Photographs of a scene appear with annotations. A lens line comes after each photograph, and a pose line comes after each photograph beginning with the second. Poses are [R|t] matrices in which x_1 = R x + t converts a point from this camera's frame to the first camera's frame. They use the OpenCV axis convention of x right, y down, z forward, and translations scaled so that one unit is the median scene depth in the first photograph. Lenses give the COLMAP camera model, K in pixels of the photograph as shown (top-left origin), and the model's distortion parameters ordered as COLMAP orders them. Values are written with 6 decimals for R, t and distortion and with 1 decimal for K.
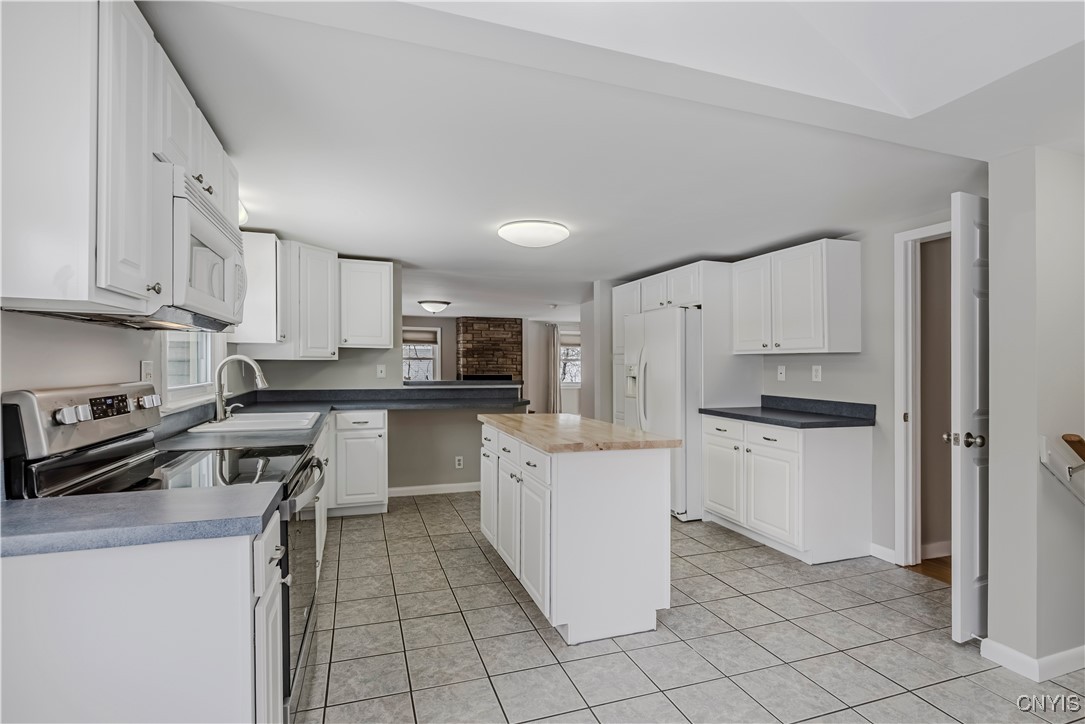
lens RADIAL K [[521.7, 0, 540.9], [0, 521.7, 362.7], [0, 0, 1]] dist [0.006257, -0.001010]
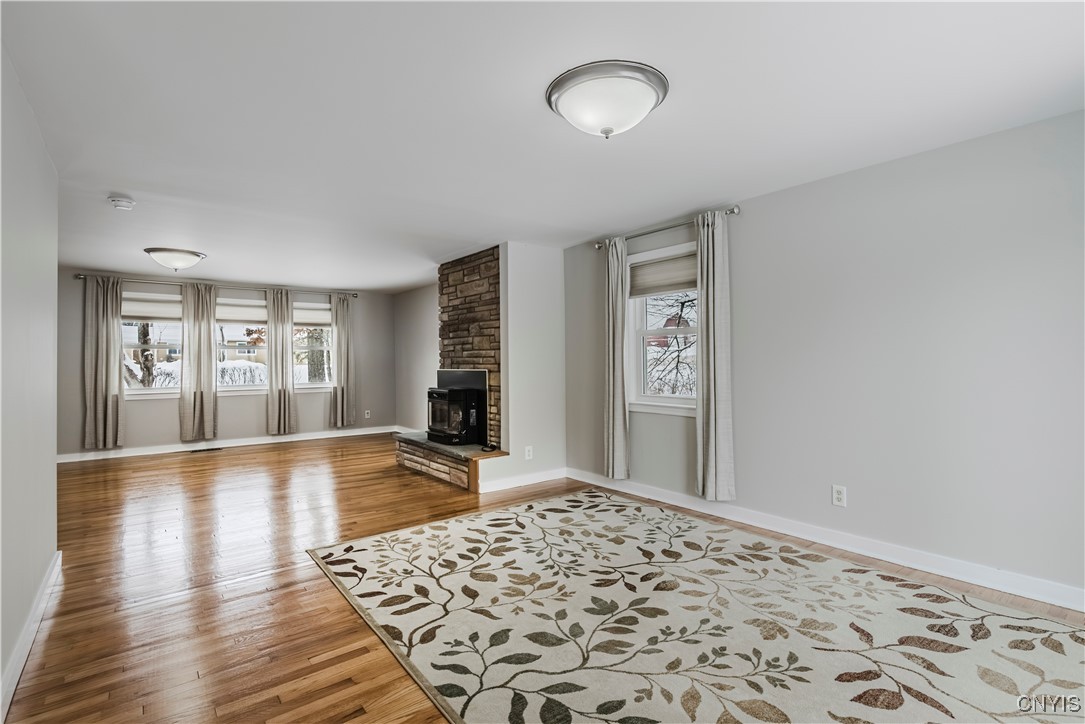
lens RADIAL K [[521.7, 0, 533.4], [0, 521.7, 360.7], [0, 0, 1]] dist [0.006257, -0.001010]
pose [[0.303666, -0.004715, -0.952767, 0.920068], [0.009053, 0.999957, -0.002064, 0.034453], [0.952736, -0.007999, 0.303695, 2.076464]]
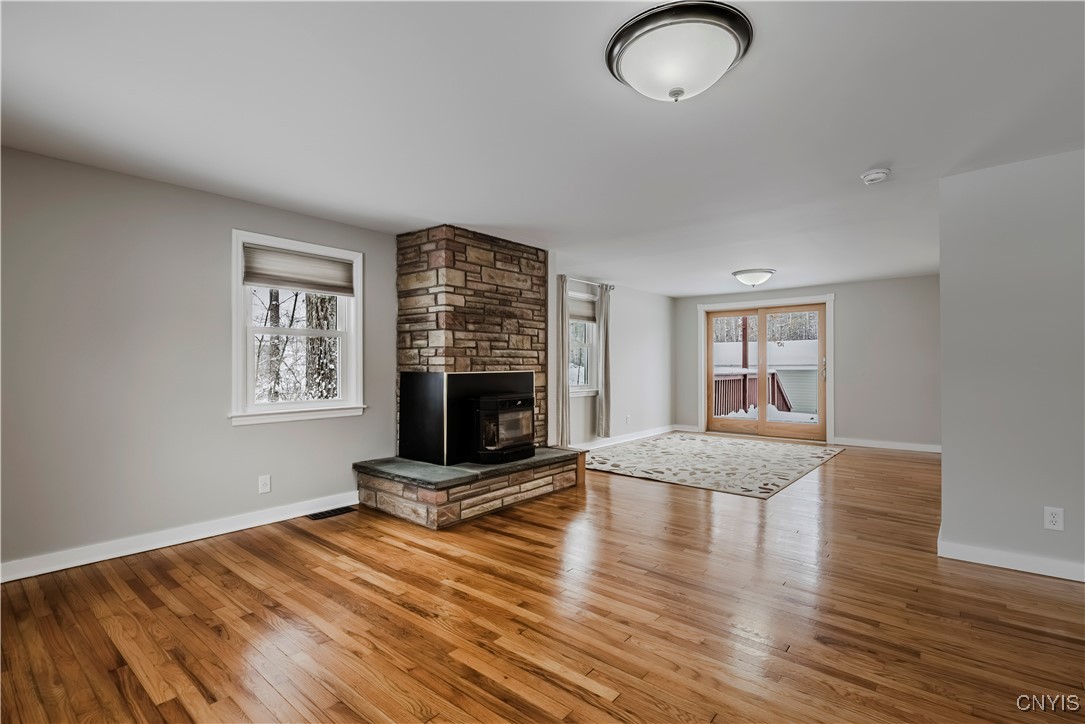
lens RADIAL K [[521.7, 0, 542.0], [0, 521.7, 366.0], [0, 0, 1]] dist [0.006257, -0.001010]
pose [[0.860476, -0.002921, 0.509483, -0.643642], [0.000529, 0.999988, 0.004839, 0.035710], [-0.509491, -0.003894, 0.860467, 1.405153]]
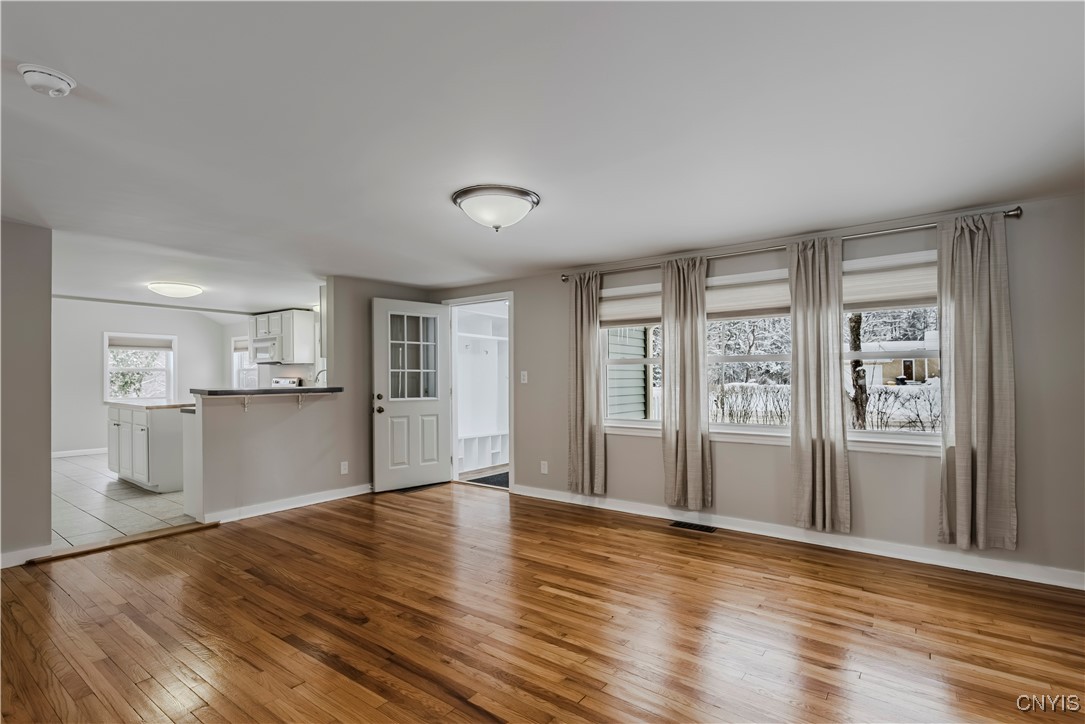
lens RADIAL K [[521.7, 0, 536.9], [0, 521.7, 364.8], [0, 0, 1]] dist [0.006257, -0.001010]
pose [[-0.832823, -0.017354, -0.553267, -0.032115], [-0.002048, 0.999598, -0.028270, 0.020999], [0.553536, -0.022411, -0.832524, 2.255121]]
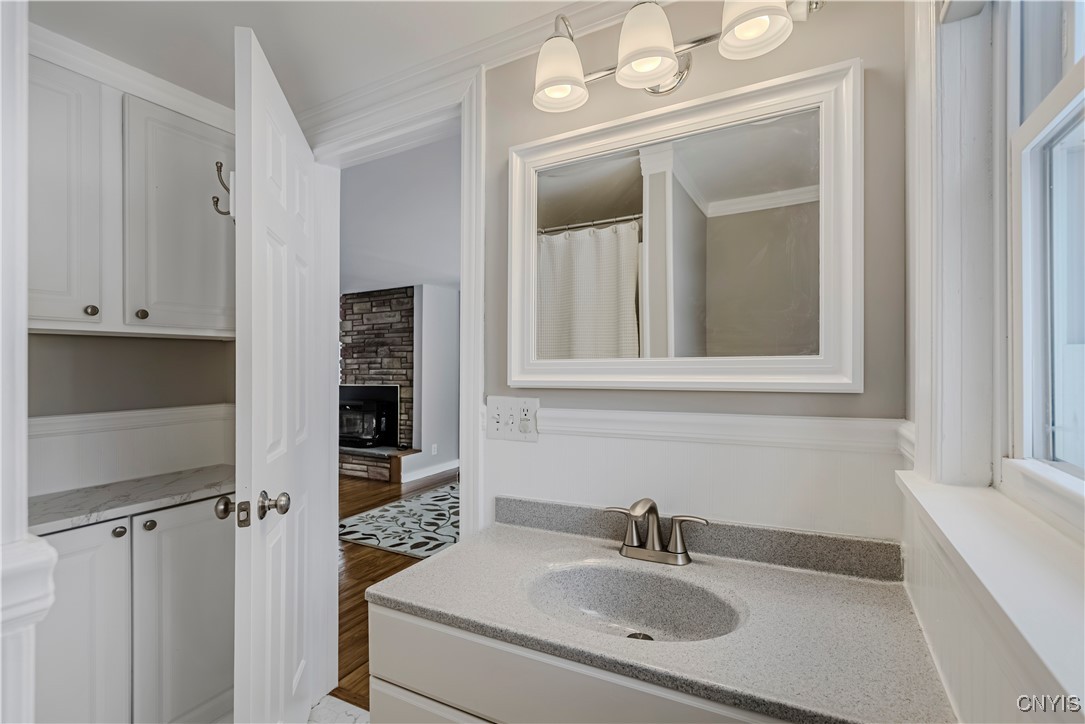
lens RADIAL K [[493.7, 0, 542.4], [0, 493.7, 359.4], [0, 0, 1]] dist [0.002151, 0.001739]
pose [[0.673795, -0.020619, -0.738630, 1.047588], [0.004550, 0.999707, -0.023756, 0.016343], [0.738904, 0.012646, 0.673692, 1.734285]]
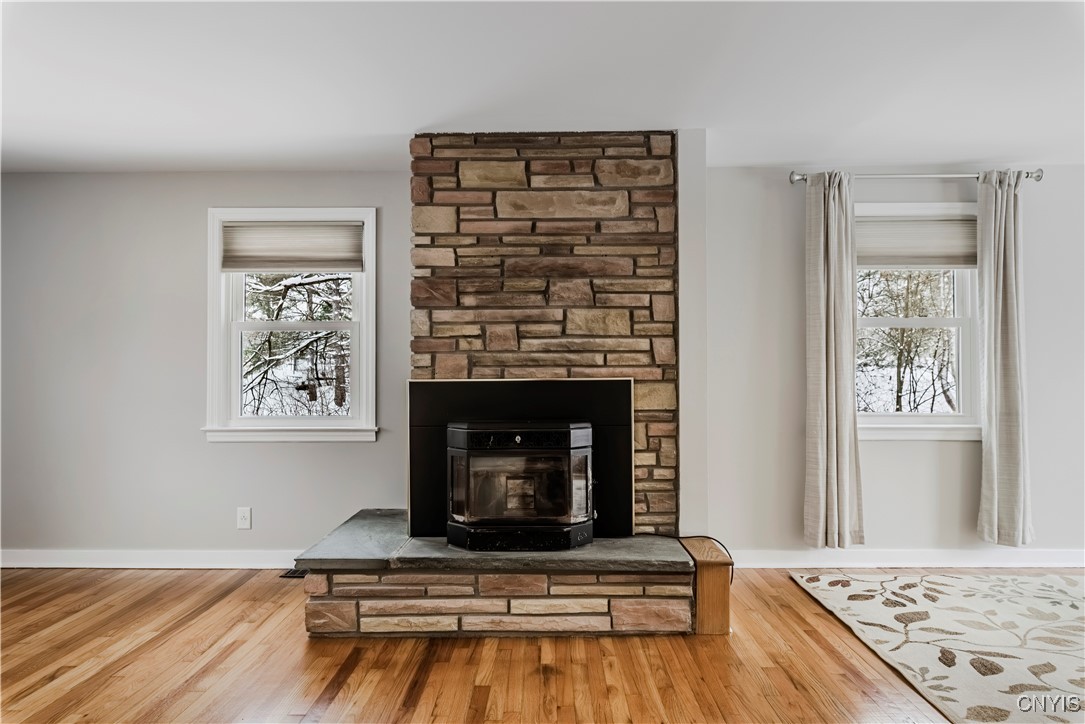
lens RADIAL K [[708.1, 0, 534.9], [0, 708.1, 361.4], [0, 0, 1]] dist [-0.000641, -0.003910]
pose [[0.936699, -0.011068, -0.349961, 0.028953], [0.004505, 0.999799, -0.019562, 0.046939], [0.350107, 0.016747, 0.936560, 1.617316]]
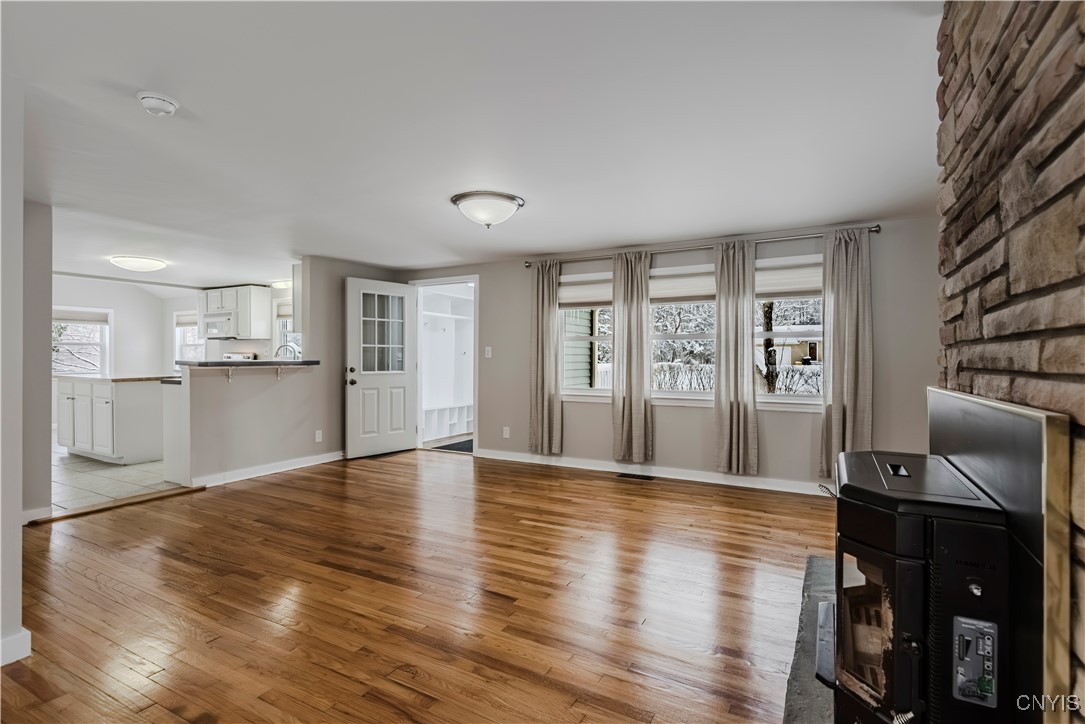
lens RADIAL K [[521.7, 0, 546.8], [0, 521.7, 356.5], [0, 0, 1]] dist [0.006257, -0.001010]
pose [[-0.743935, -0.008589, -0.668196, 0.102577], [-0.005760, 0.999963, -0.006440, 0.033334], [0.668227, -0.000942, -0.743957, 2.328258]]
